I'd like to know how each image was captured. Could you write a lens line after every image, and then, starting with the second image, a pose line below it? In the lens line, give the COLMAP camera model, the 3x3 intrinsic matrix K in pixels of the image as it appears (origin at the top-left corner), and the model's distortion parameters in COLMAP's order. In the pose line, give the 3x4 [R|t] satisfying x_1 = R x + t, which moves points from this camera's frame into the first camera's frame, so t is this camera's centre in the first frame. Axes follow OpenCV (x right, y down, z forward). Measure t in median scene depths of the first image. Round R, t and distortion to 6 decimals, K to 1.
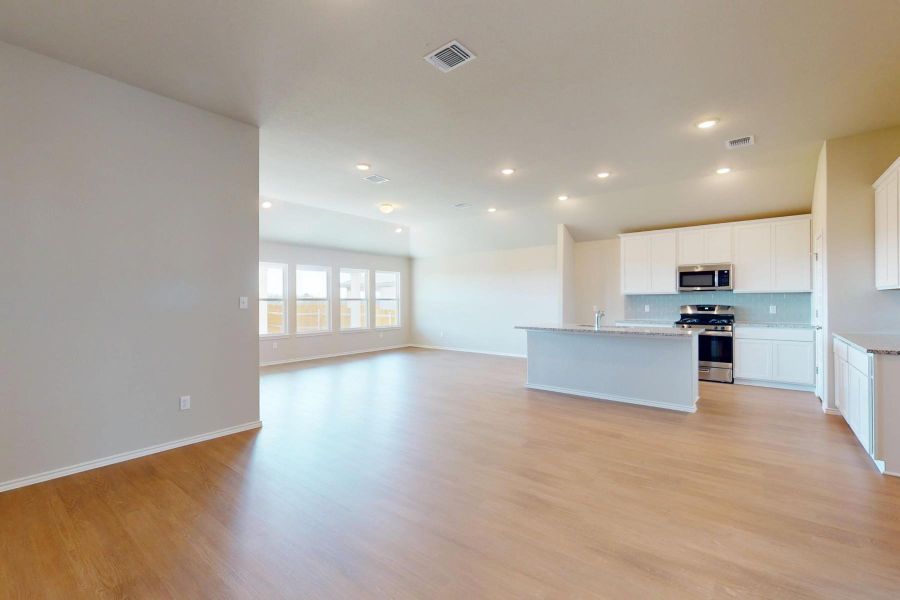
lens RADIAL K [[390.5, 0, 448.2], [0, 390.5, 302.3], [0, 0, 1]] dist [-0.002592, 0.000255]
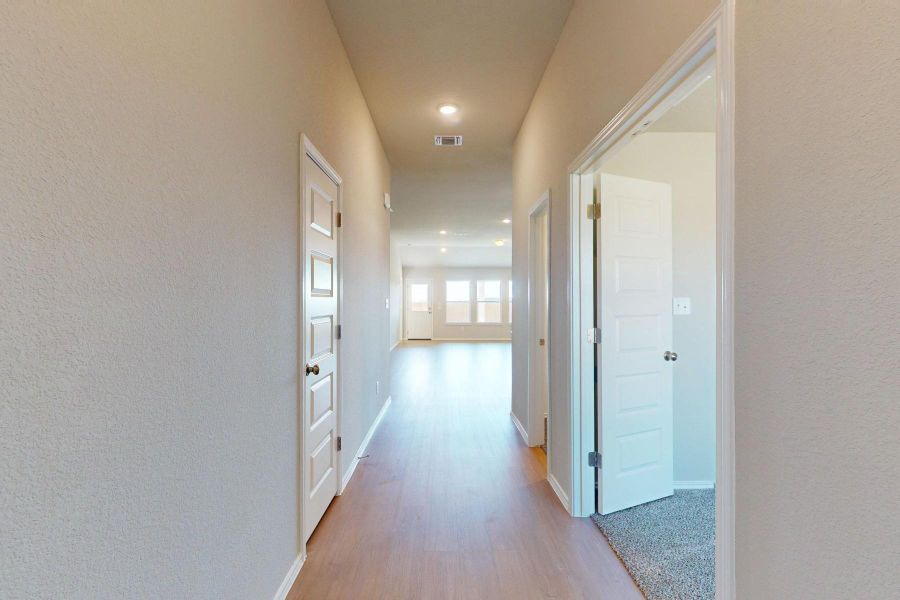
lens RADIAL K [[390.5, 0, 451.3], [0, 390.5, 303.9], [0, 0, 1]] dist [-0.002592, 0.000255]
pose [[0.645932, 0.007247, -0.763361, 0.699367], [-0.003570, 0.999973, 0.006472, -0.007520], [0.763387, -0.001455, 0.645940, -0.107050]]
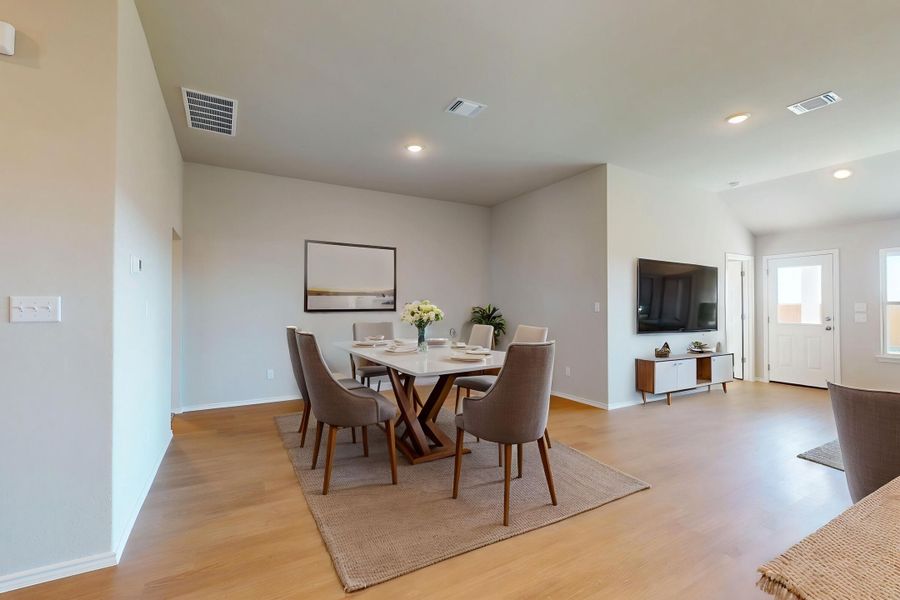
lens RADIAL K [[390.5, 0, 450.2], [0, 390.5, 302.2], [0, 0, 1]] dist [-0.002592, 0.000255]
pose [[-0.366334, -0.006378, -0.930462, 0.355771], [-0.000944, 0.999979, -0.006483, -0.002733], [0.930483, -0.001496, -0.366332, 0.429686]]
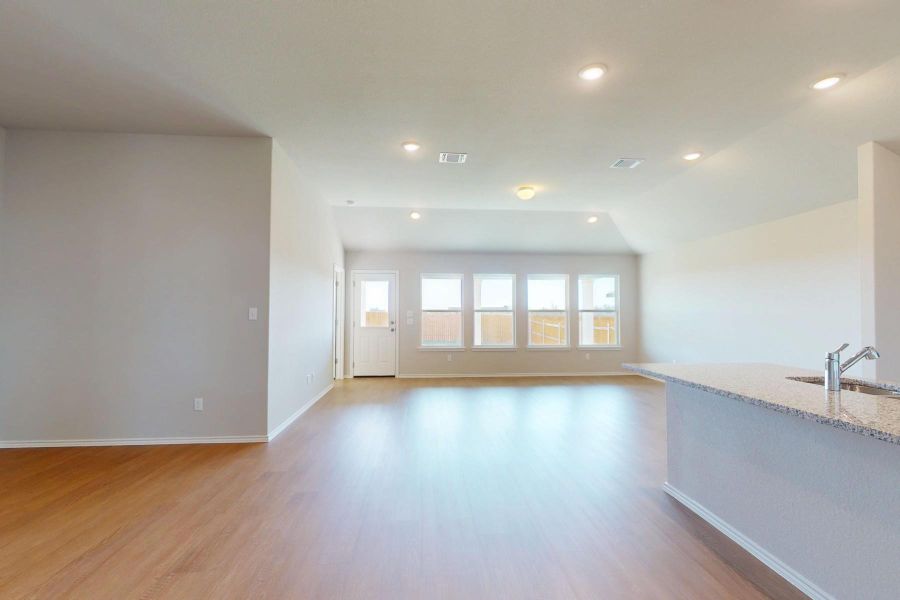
lens RADIAL K [[390.5, 0, 449.5], [0, 390.5, 302.2], [0, 0, 1]] dist [-0.002592, 0.000255]
pose [[0.683762, -0.014603, -0.729559, 0.234407], [-0.007329, 0.999612, -0.026877, -0.002429], [0.729668, 0.023725, 0.683390, 0.286049]]
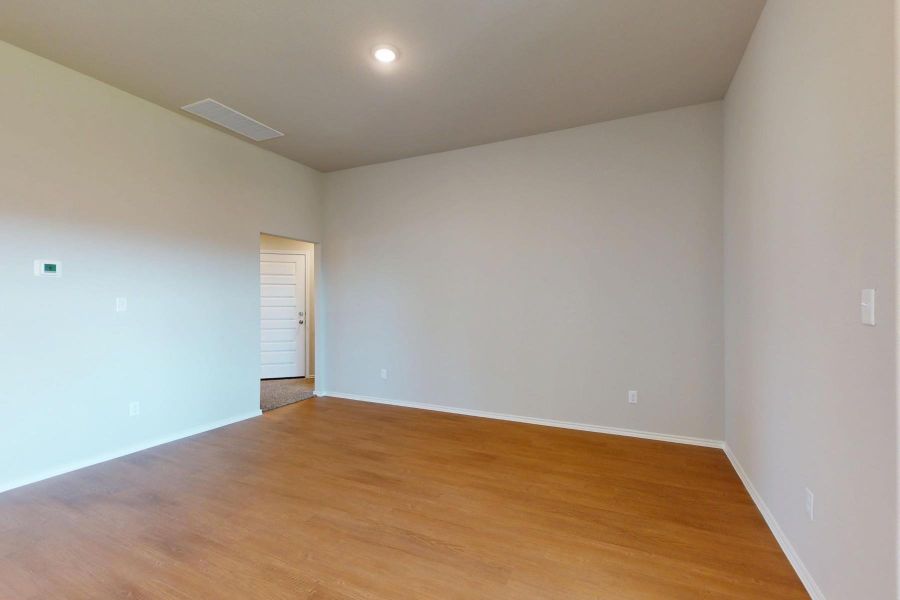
lens RADIAL K [[390.5, 0, 453.2], [0, 390.5, 305.4], [0, 0, 1]] dist [-0.002592, 0.000255]
pose [[-0.971375, 0.006044, -0.237474, -0.041973], [0.002502, 0.999881, 0.015213, -0.003197], [0.237538, 0.014183, -0.971275, 0.521036]]
